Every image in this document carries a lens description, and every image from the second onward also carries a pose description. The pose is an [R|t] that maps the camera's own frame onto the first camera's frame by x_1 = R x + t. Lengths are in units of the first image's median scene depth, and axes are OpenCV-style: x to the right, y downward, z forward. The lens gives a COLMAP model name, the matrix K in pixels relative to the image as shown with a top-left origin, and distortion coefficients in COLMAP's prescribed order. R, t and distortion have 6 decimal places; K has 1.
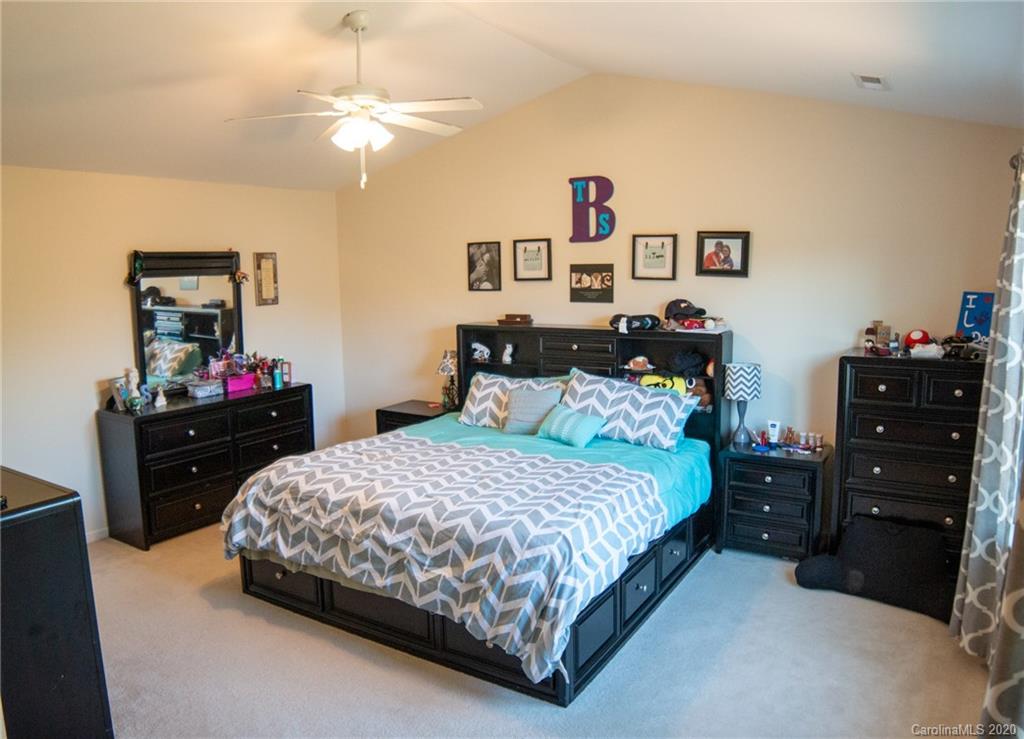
lens RADIAL K [[751.8, 0, 512.0], [0, 751.8, 369.5], [0, 0, 1]] dist [-0.093596, 0.000507]
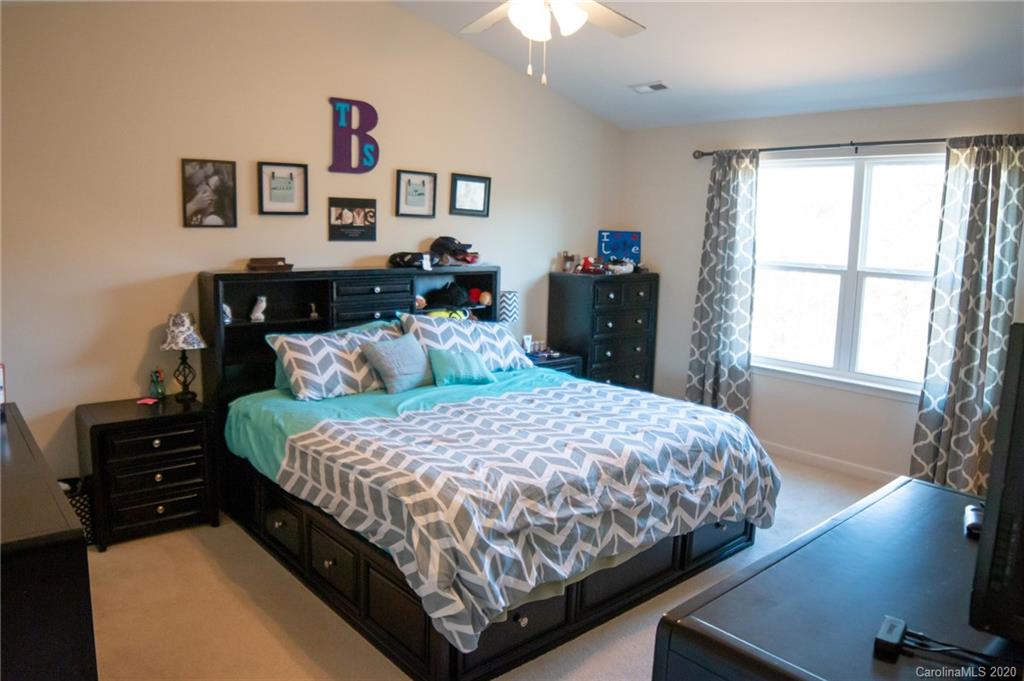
lens RADIAL K [[717.4, 0, 512.0], [0, 717.4, 340.5], [0, 0, 1]] dist [-0.096847, 0.002719]
pose [[0.272775, -0.127582, 0.953581, -0.686561], [0.105915, 0.989126, 0.102040, -0.039198], [-0.956230, 0.073165, 0.283322, 0.597234]]
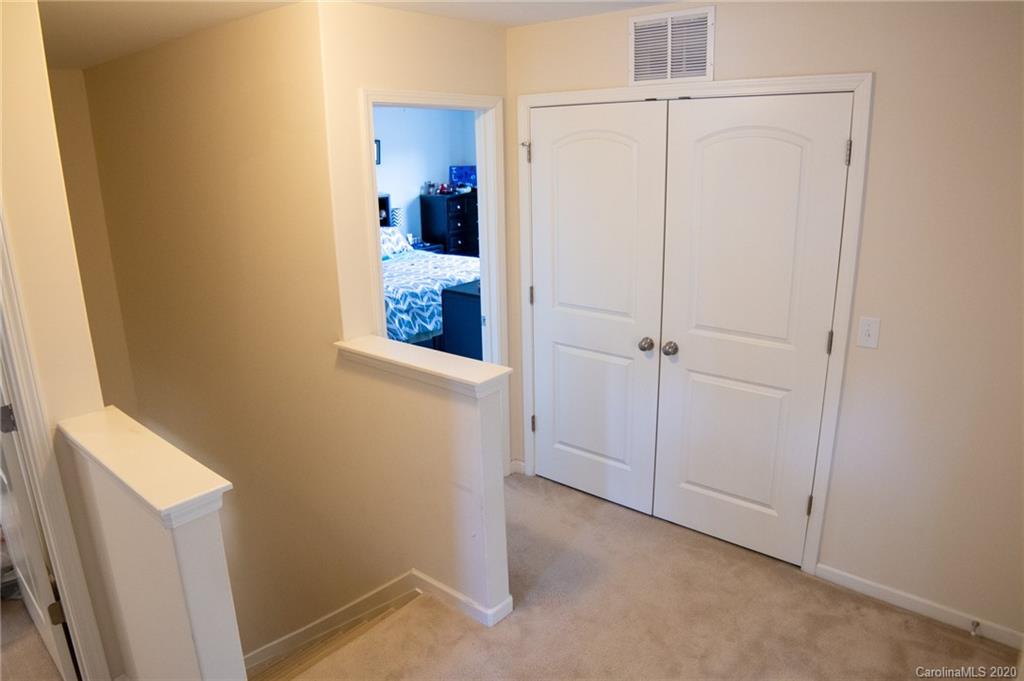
lens RADIAL K [[667.2, 0, 512.5], [0, 667.2, 328.3], [0, 0, 1]] dist [-0.085429, 0.000013]
pose [[0.106065, -0.253413, 0.961526, -1.264824], [0.156689, 0.959159, 0.235505, -0.059493], [-0.981936, 0.125682, 0.141441, 0.426688]]
